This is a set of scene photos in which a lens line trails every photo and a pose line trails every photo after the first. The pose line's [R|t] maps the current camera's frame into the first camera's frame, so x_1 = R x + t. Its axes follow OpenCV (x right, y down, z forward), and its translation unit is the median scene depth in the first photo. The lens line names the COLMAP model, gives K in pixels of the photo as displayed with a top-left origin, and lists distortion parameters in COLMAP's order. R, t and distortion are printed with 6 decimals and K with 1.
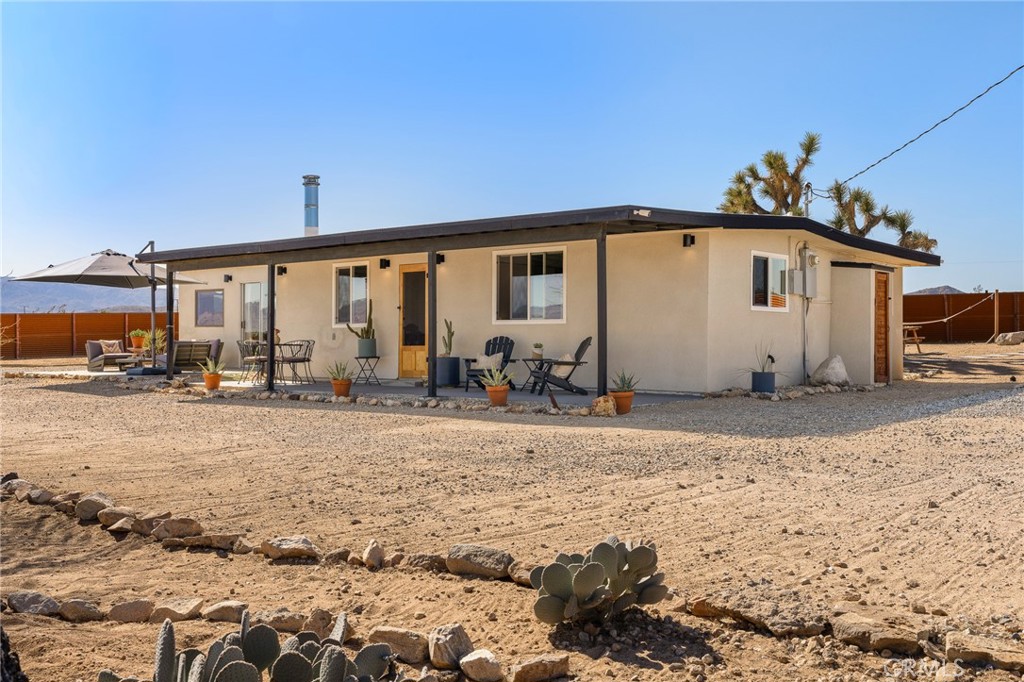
lens RADIAL K [[1098.2, 0, 512.5], [0, 1098.2, 342.5], [0, 0, 1]] dist [0.048723, 0.000000]
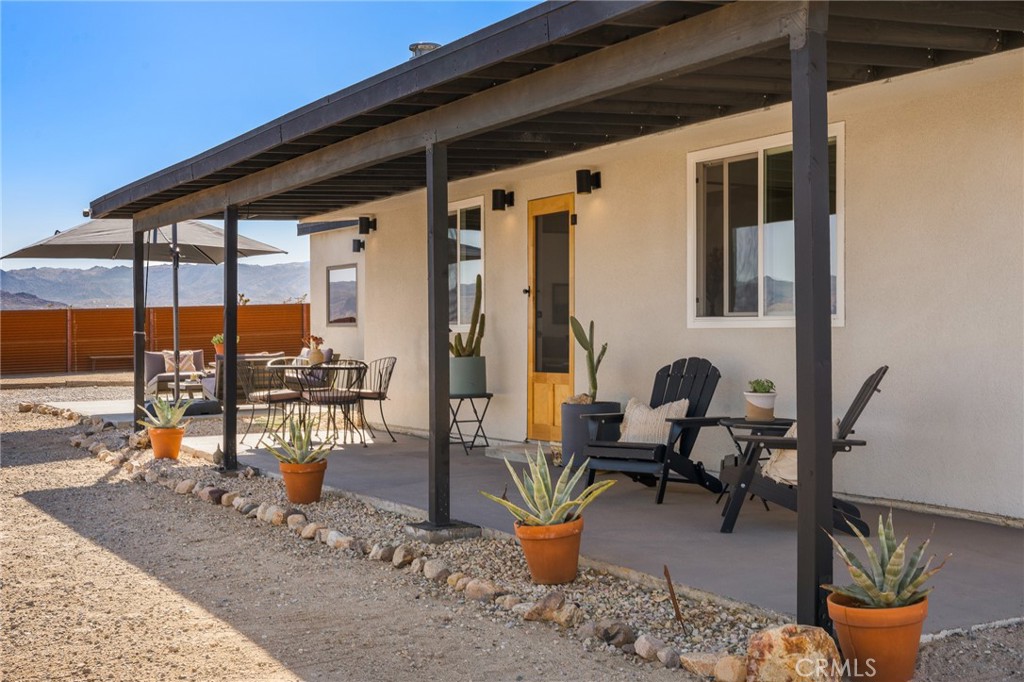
lens RADIAL K [[1348.5, 0, 511.7], [0, 1348.5, 341.2], [0, 0, 1]] dist [0.003384, 0.000000]
pose [[0.942625, -0.003194, -0.333839, 0.091291], [0.005323, 0.999971, 0.005461, -0.014575], [0.333812, -0.006924, 0.942614, 0.489737]]
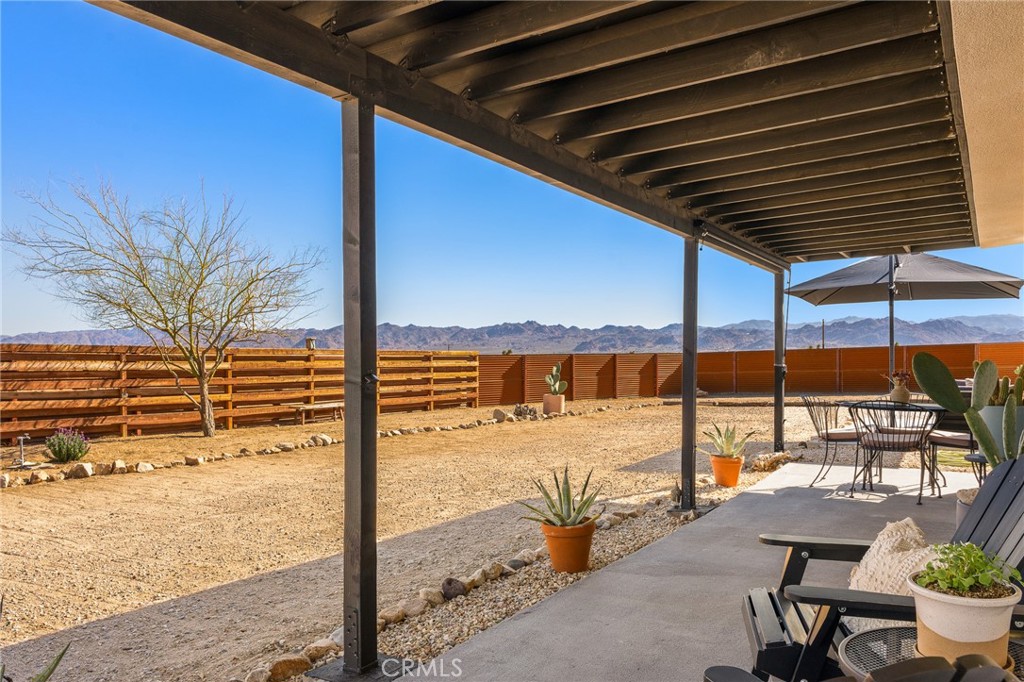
lens RADIAL K [[787.8, 0, 517.3], [0, 787.8, 369.7], [0, 0, 1]] dist [0.005134, 0.001875]
pose [[0.162555, 0.012195, -0.986624, 0.098631], [0.002167, 0.999917, 0.012716, -0.019937], [0.986697, -0.004205, 0.162515, 0.876014]]
